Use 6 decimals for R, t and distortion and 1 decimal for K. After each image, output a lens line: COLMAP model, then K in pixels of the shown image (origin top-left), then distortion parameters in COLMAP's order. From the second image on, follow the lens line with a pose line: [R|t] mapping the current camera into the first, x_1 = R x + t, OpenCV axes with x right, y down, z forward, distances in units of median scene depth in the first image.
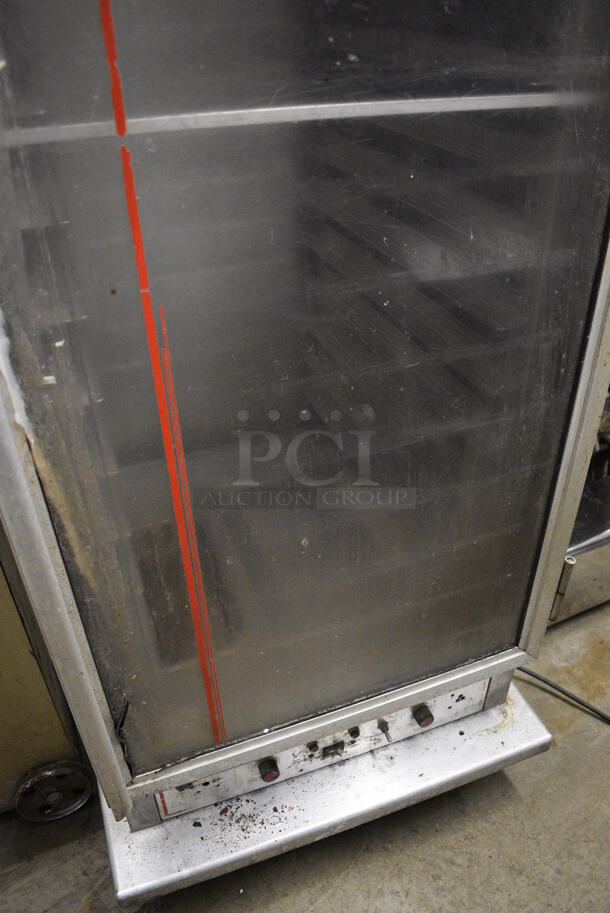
lens RADIAL K [[694.2, 0, 305.0], [0, 694.2, 456.5], [0, 0, 1]] dist [-0.098577, 0.010082]
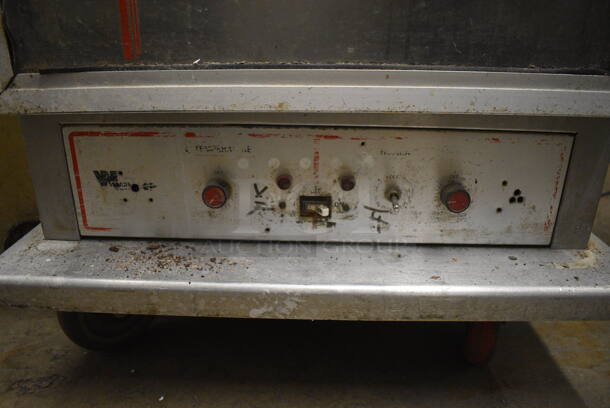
lens RADIAL K [[463.8, 0, 305.0], [0, 463.8, 204.0], [0, 0, 1]] dist [-0.098577, 0.010082]
pose [[0.932533, 0.163866, -0.321761, 0.189035], [-0.226117, 0.959756, -0.166553, 0.516085], [0.281520, 0.228072, 0.932057, 0.552446]]
